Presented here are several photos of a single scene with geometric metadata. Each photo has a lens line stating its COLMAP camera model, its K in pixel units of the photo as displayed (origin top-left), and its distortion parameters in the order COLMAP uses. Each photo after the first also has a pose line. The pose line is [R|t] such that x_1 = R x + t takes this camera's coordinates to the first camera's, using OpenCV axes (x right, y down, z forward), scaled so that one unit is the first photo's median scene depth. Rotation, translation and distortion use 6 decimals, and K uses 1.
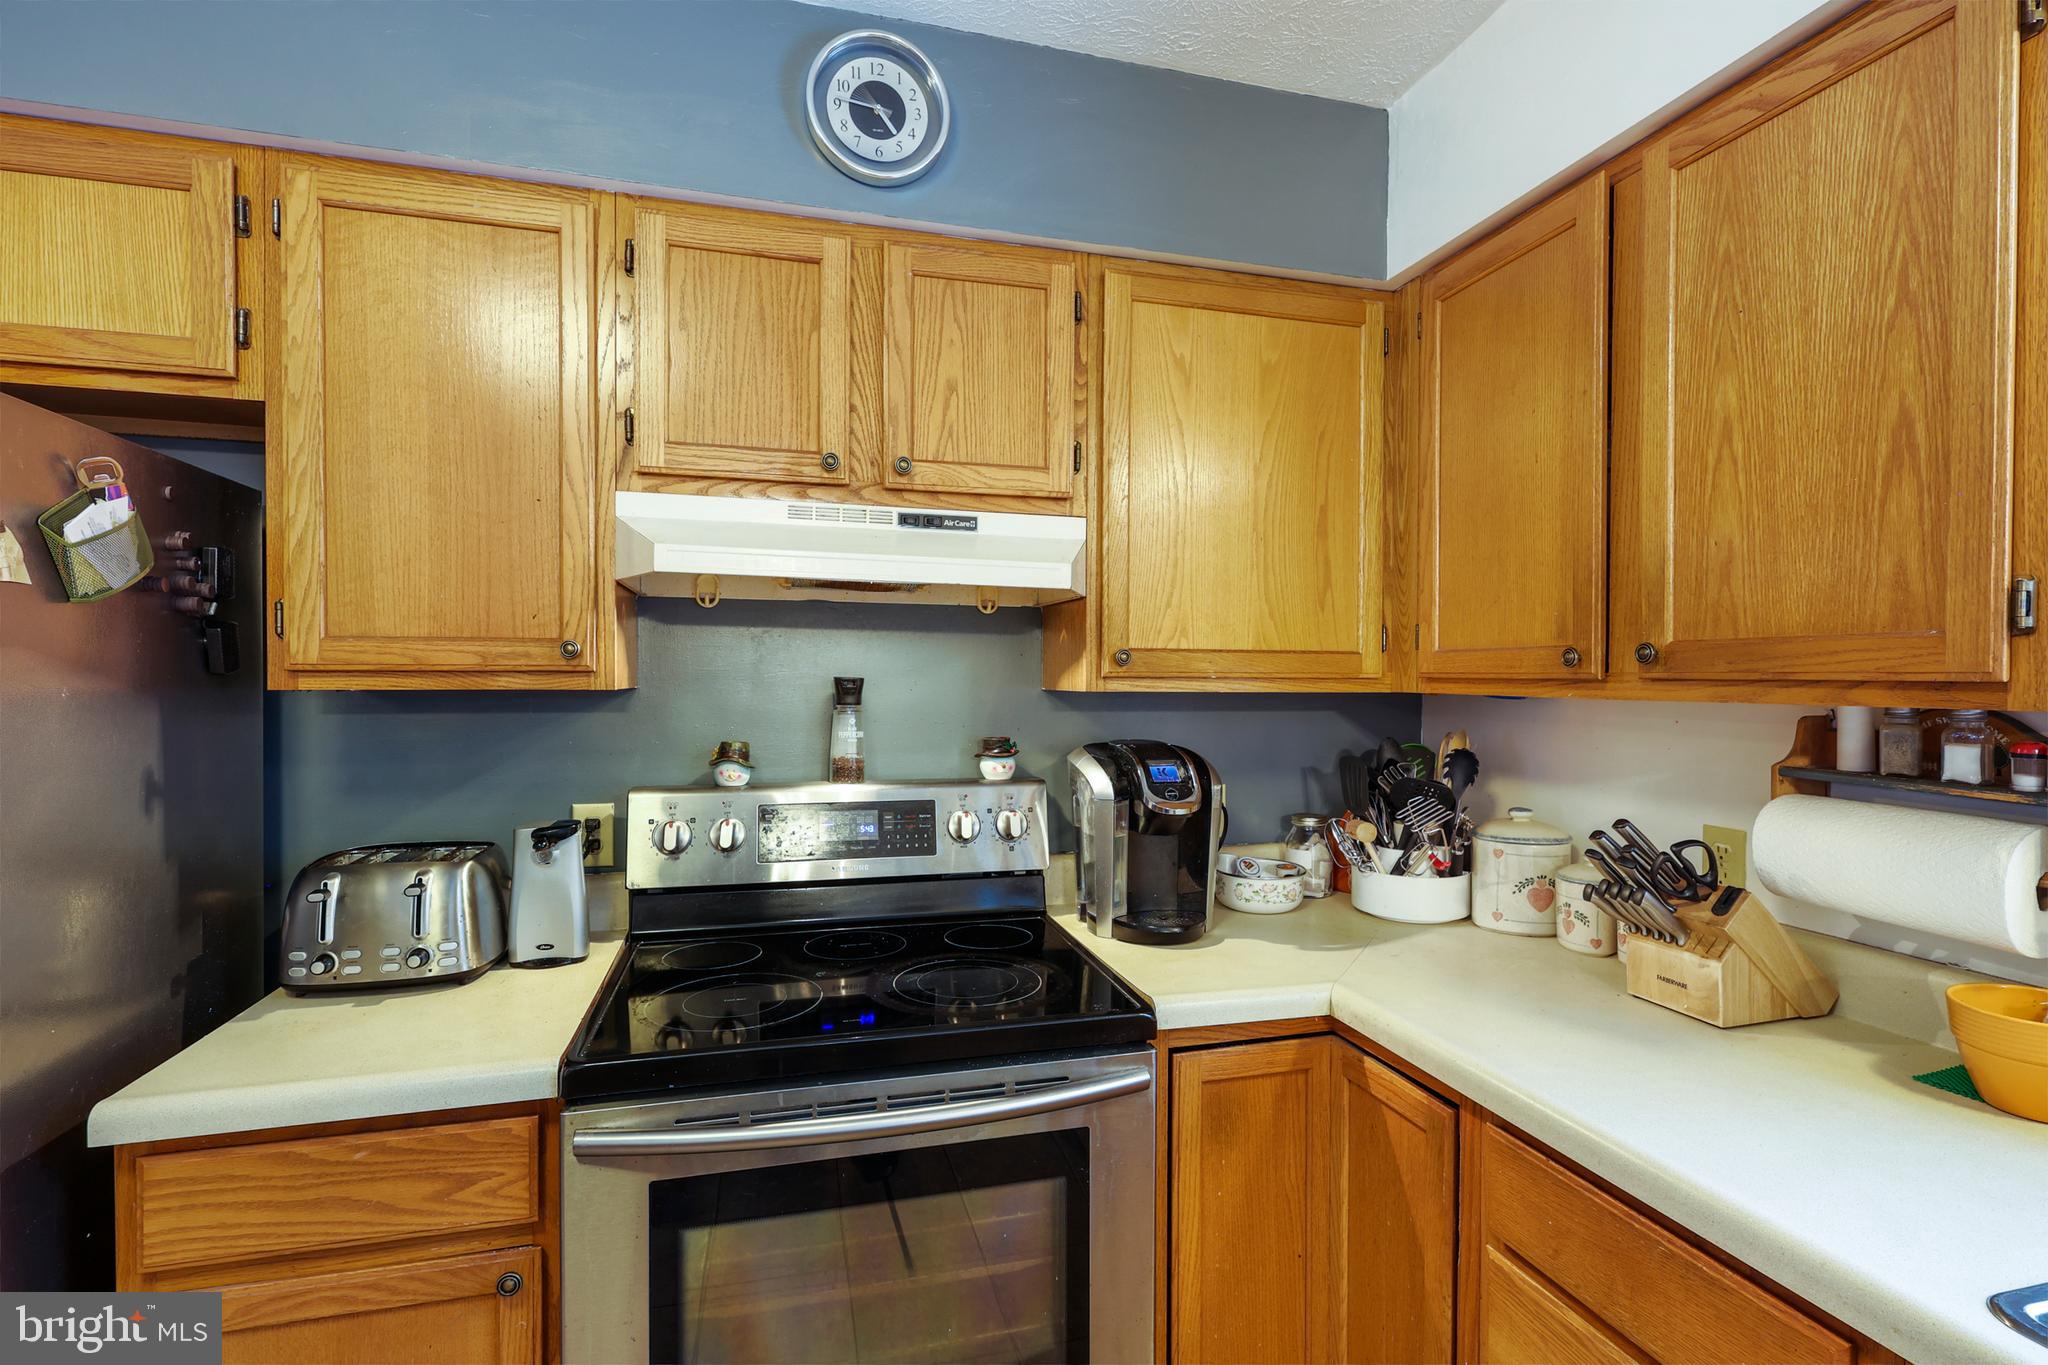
lens RADIAL K [[969.3, 0, 1027.4], [0, 969.3, 684.4], [0, 0, 1]] dist [-0.003514, 0.002556]
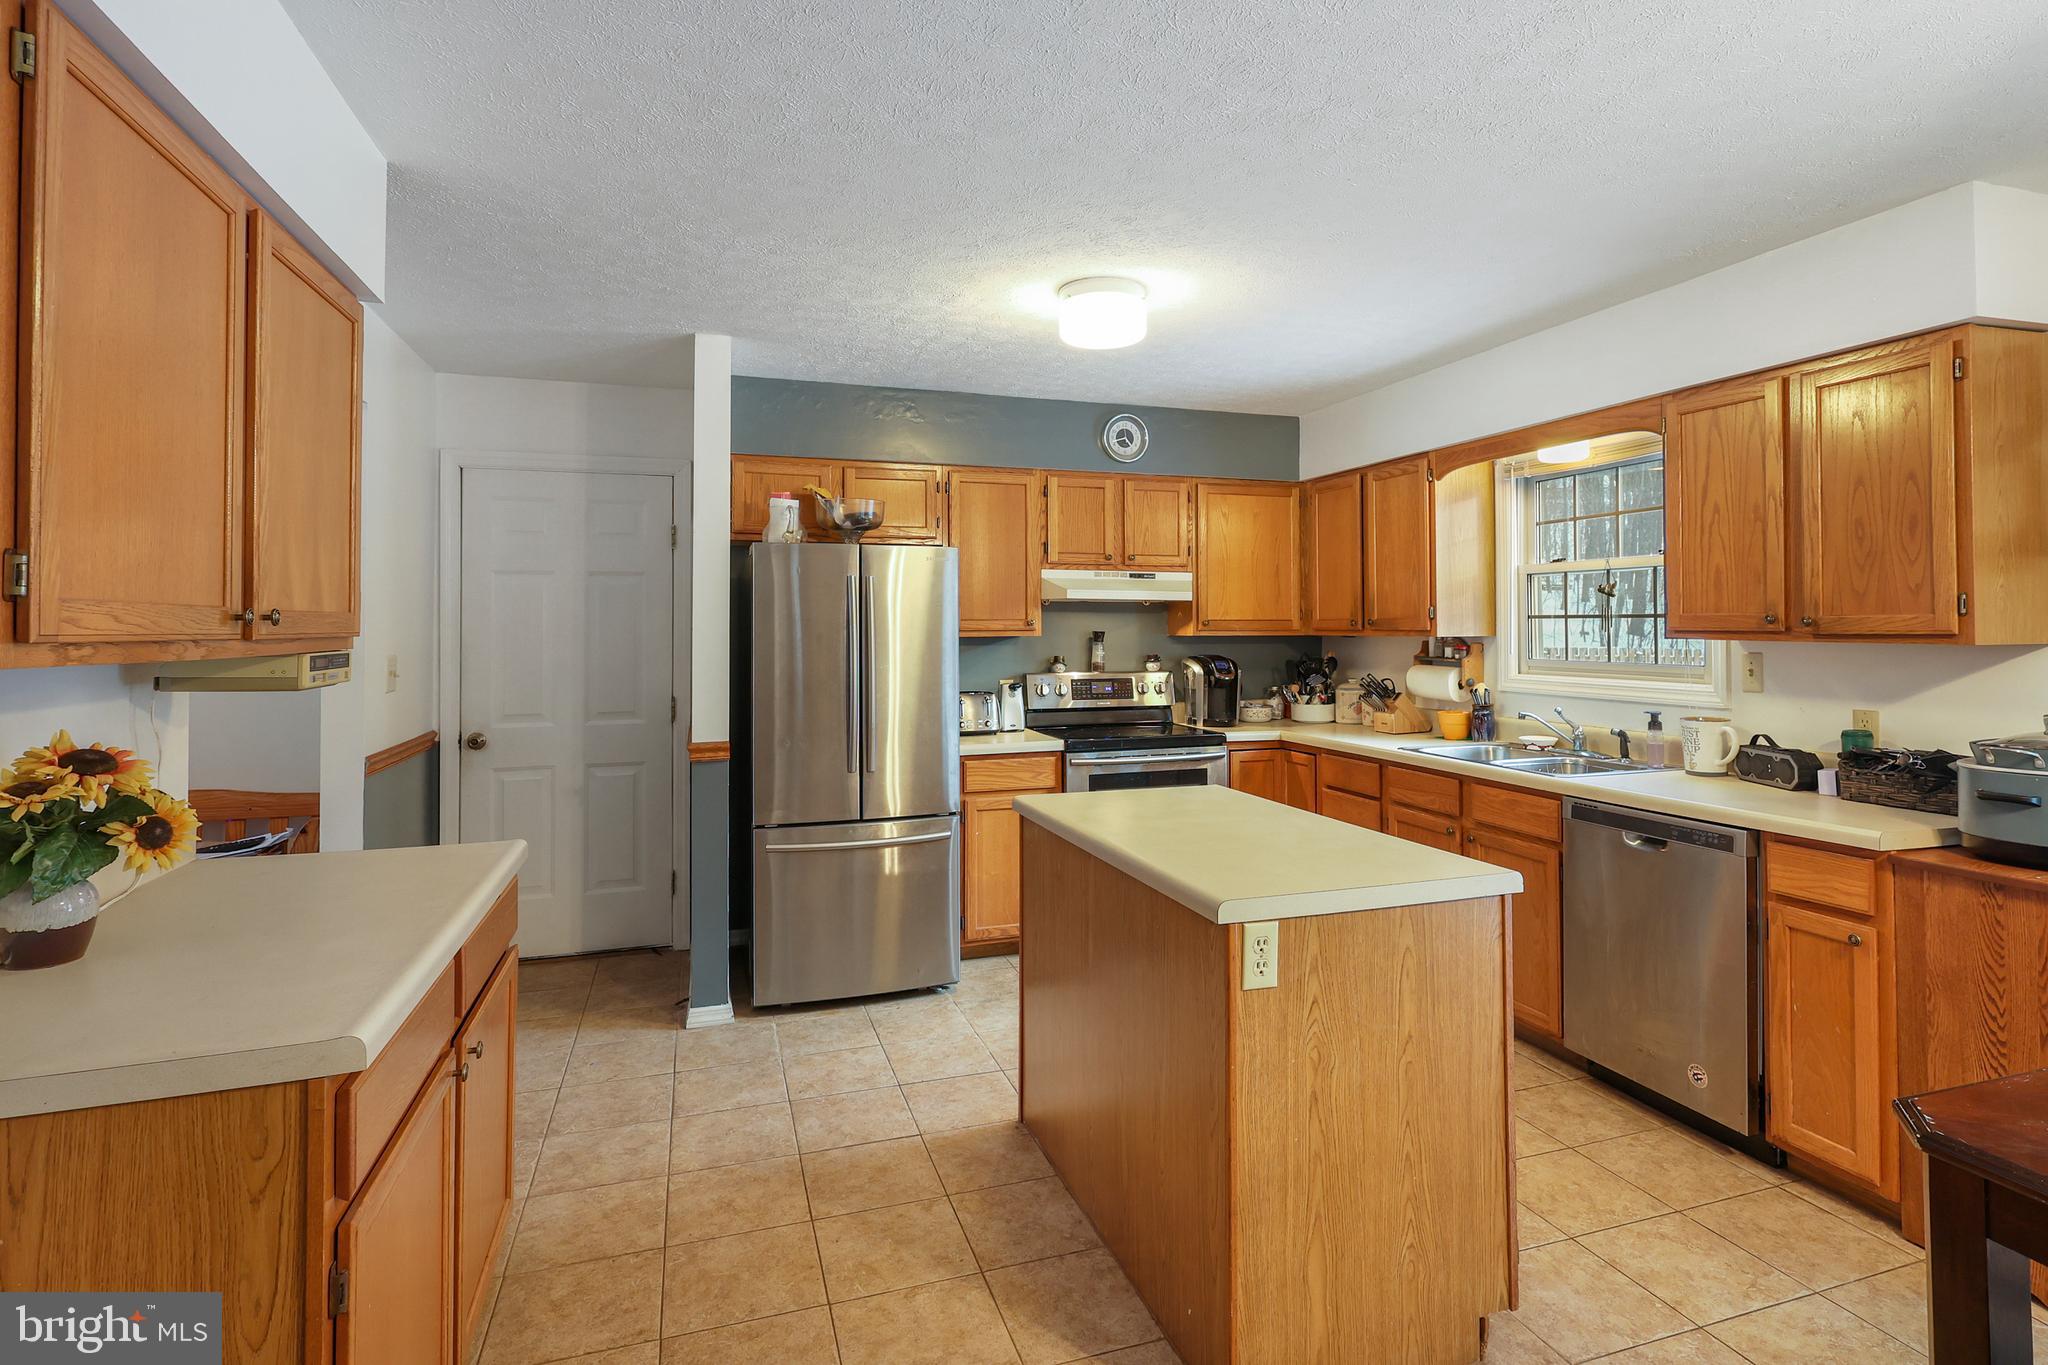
lens RADIAL K [[1029.8, 0, 1062.4], [0, 1029.8, 609.7], [0, 0, 1]] dist [-0.000157, 0.002738]
pose [[0.997745, -0.007515, 0.066703, -0.543300], [0.009243, 0.999628, -0.025647, 0.005817], [-0.066486, 0.026206, 0.997443, -2.040873]]
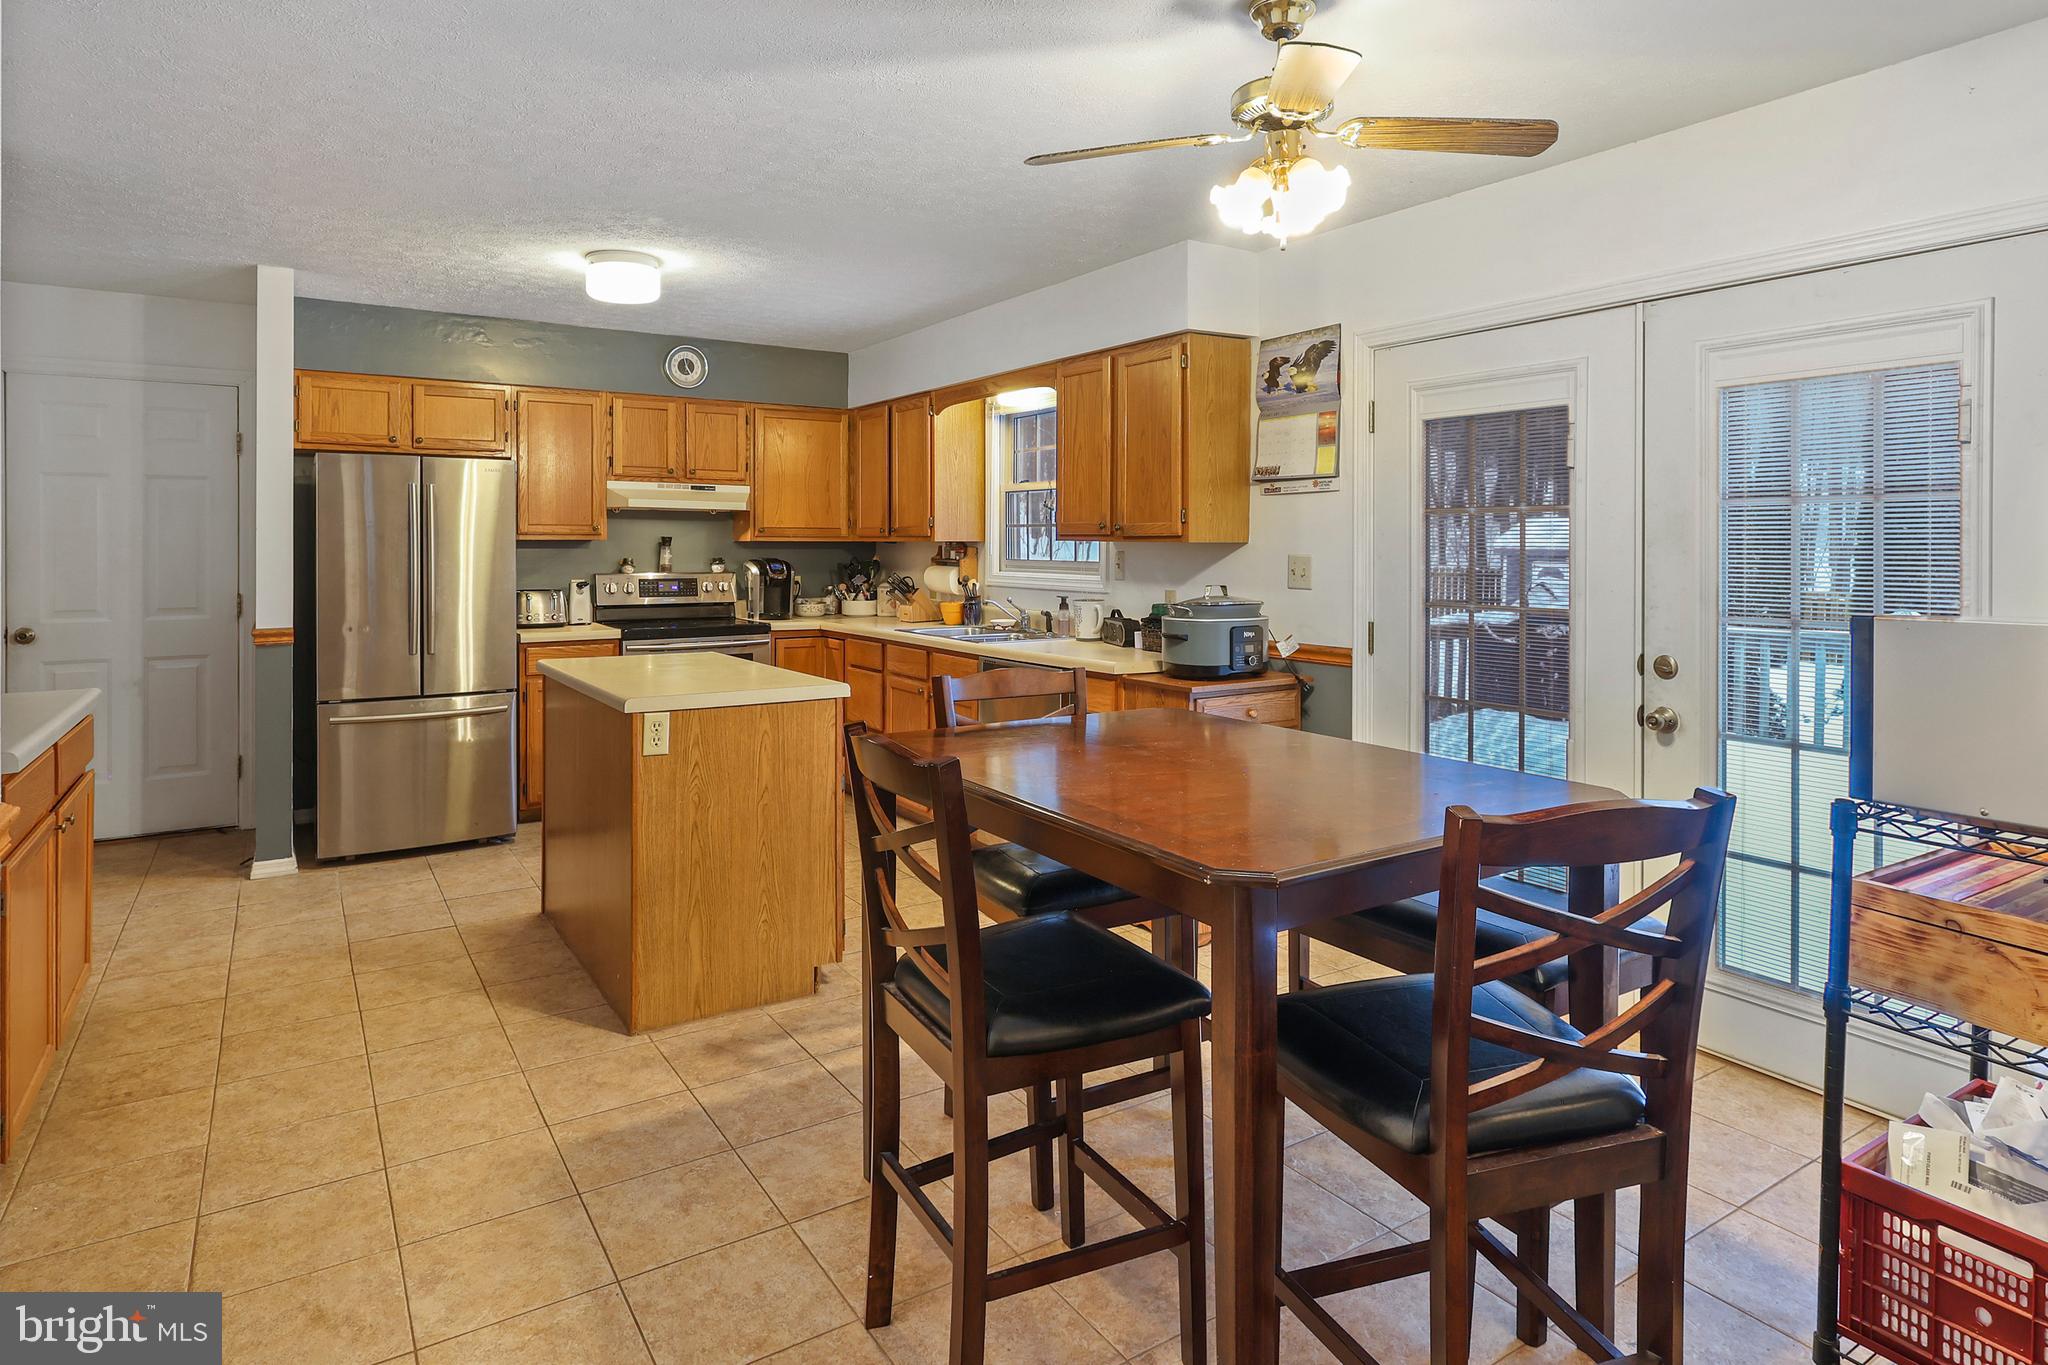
lens RADIAL K [[1107.2, 0, 990.2], [0, 1107.2, 548.9], [0, 0, 1]] dist [0.000570, 0.003958]
pose [[0.957009, -0.004300, 0.290026, -0.255635], [0.005137, 0.999985, -0.002127, 0.049089], [-0.290012, 0.003526, 0.957016, -2.893385]]
